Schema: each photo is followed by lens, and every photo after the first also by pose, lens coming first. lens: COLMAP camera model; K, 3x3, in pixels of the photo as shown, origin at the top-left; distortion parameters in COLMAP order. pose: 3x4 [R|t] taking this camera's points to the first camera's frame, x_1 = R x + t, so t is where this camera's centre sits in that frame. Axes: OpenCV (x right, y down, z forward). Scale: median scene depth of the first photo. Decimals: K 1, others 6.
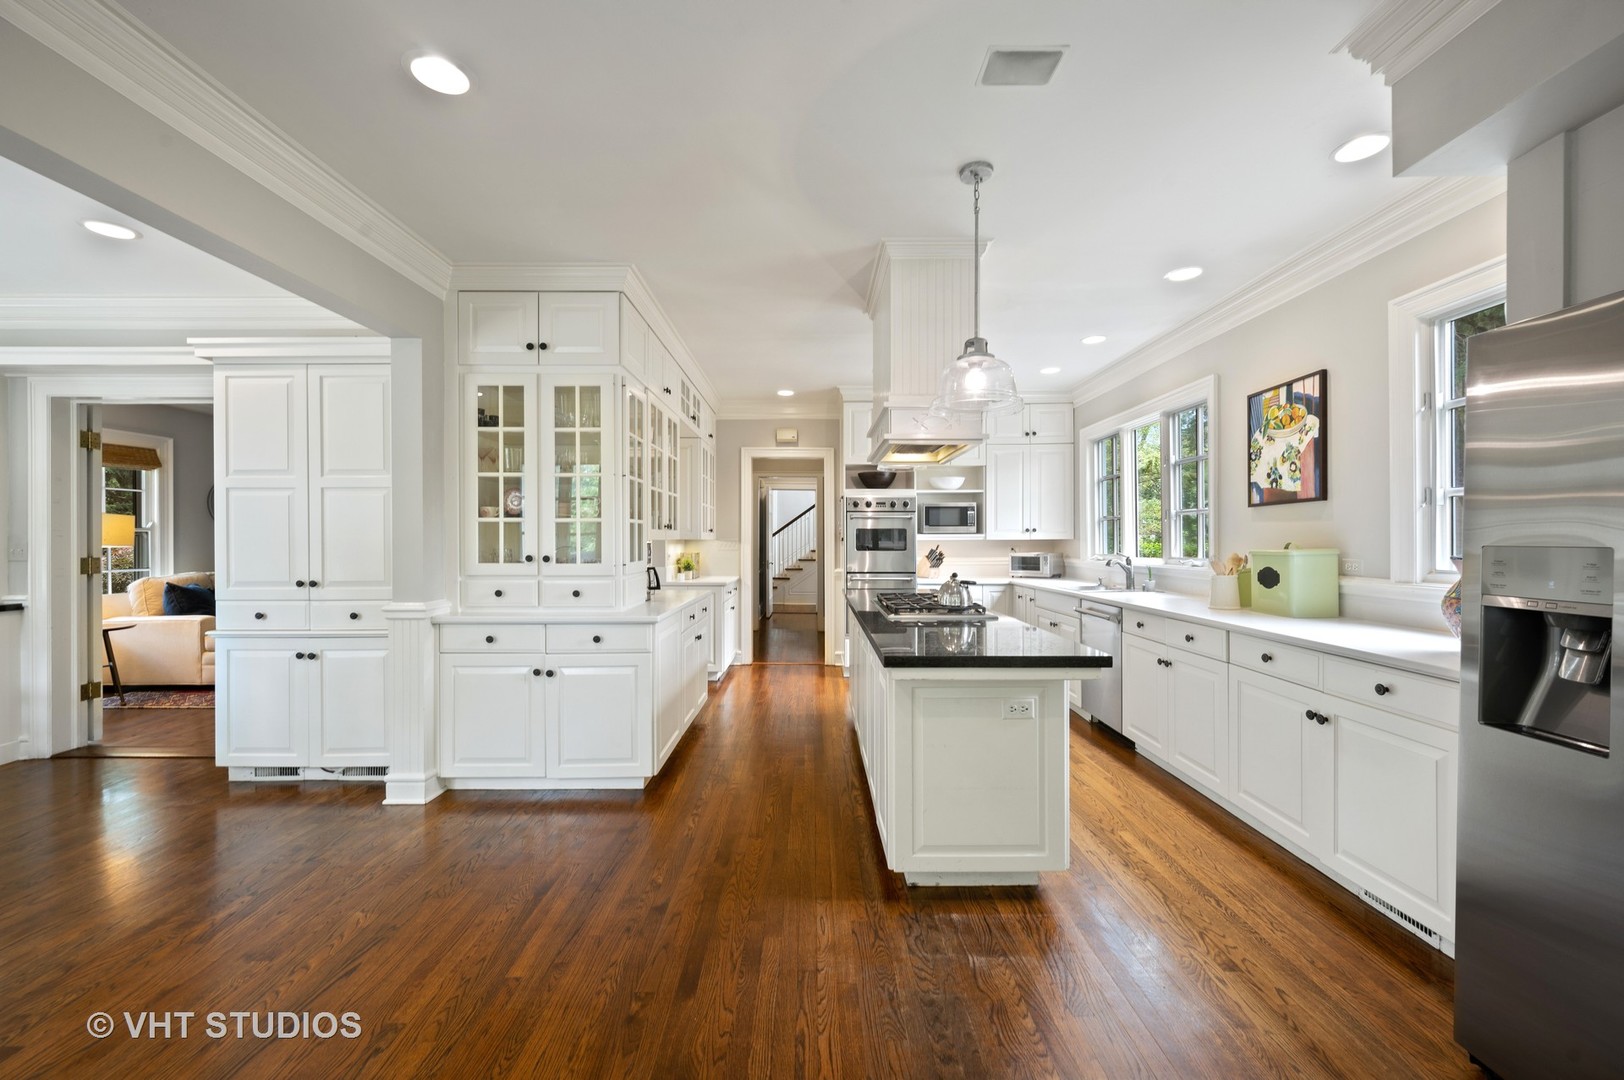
lens RADIAL K [[641.2, 0, 813.3], [0, 641.2, 539.2], [0, 0, 1]] dist [0.001496, 0.000006]
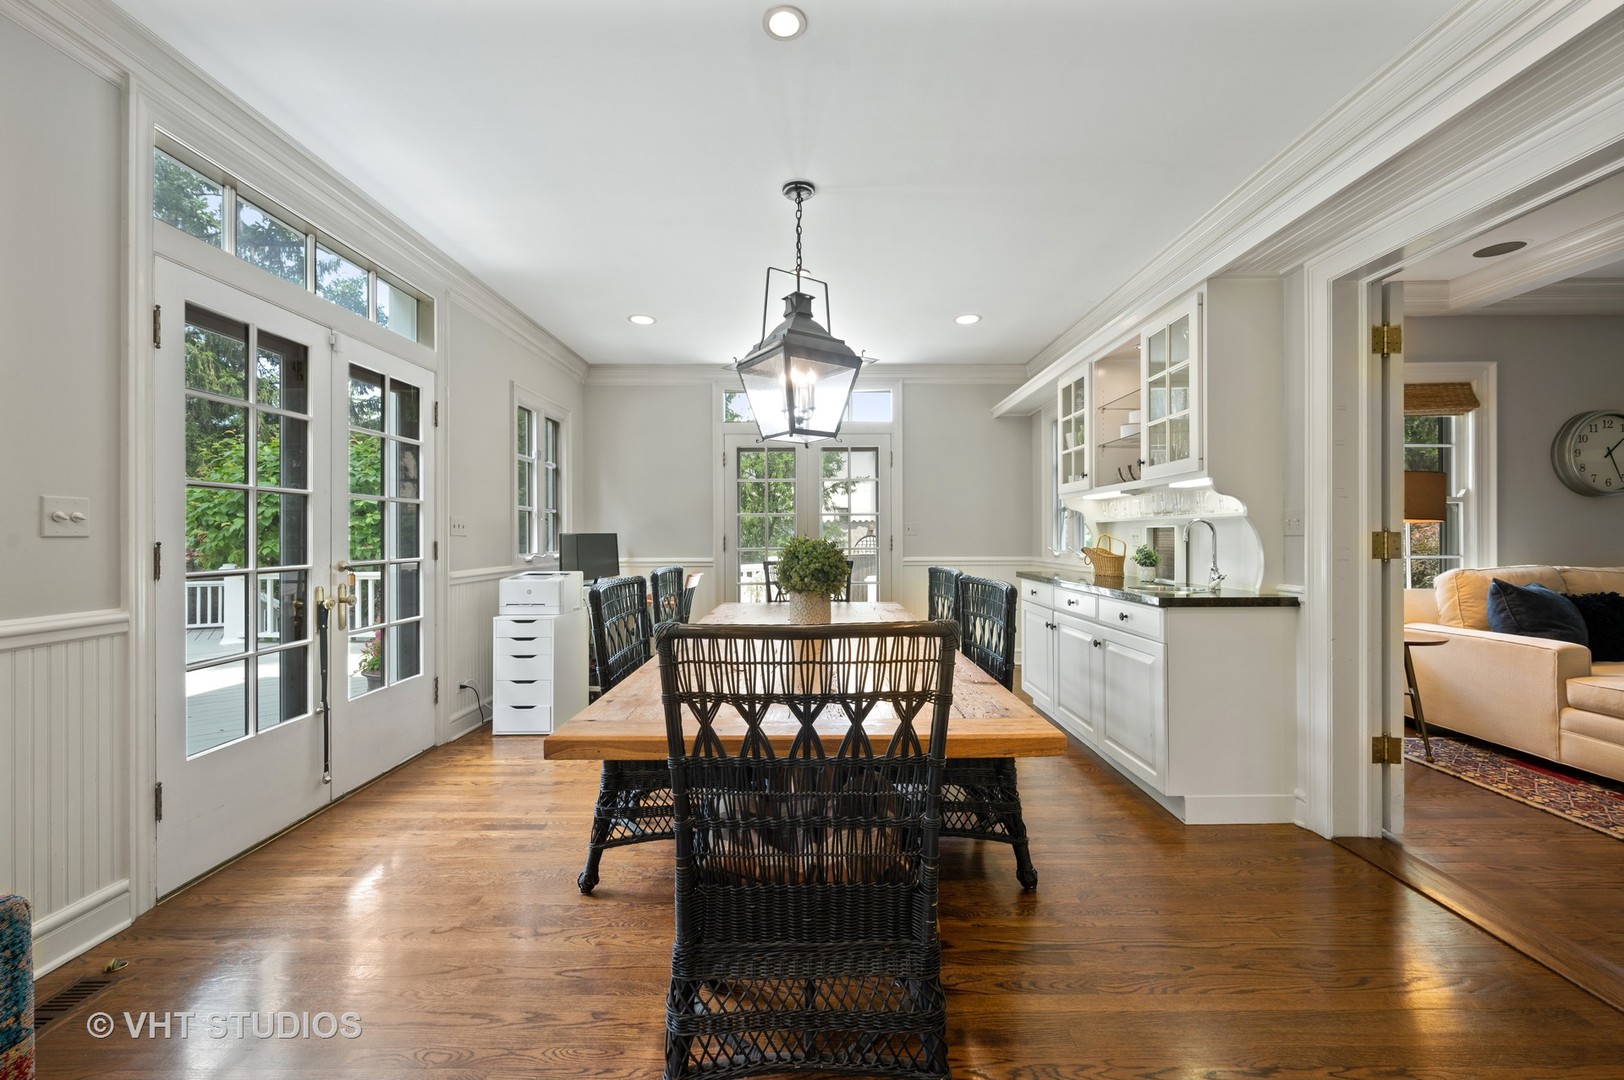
lens RADIAL K [[641.2, 0, 818.2], [0, 641.2, 536.3], [0, 0, 1]] dist [0.001496, 0.000006]
pose [[0.002879, 0.004985, -0.999983, -0.403806], [0.003007, 0.999983, 0.004994, 0.022112], [0.999991, -0.003021, 0.002864, 0.358216]]
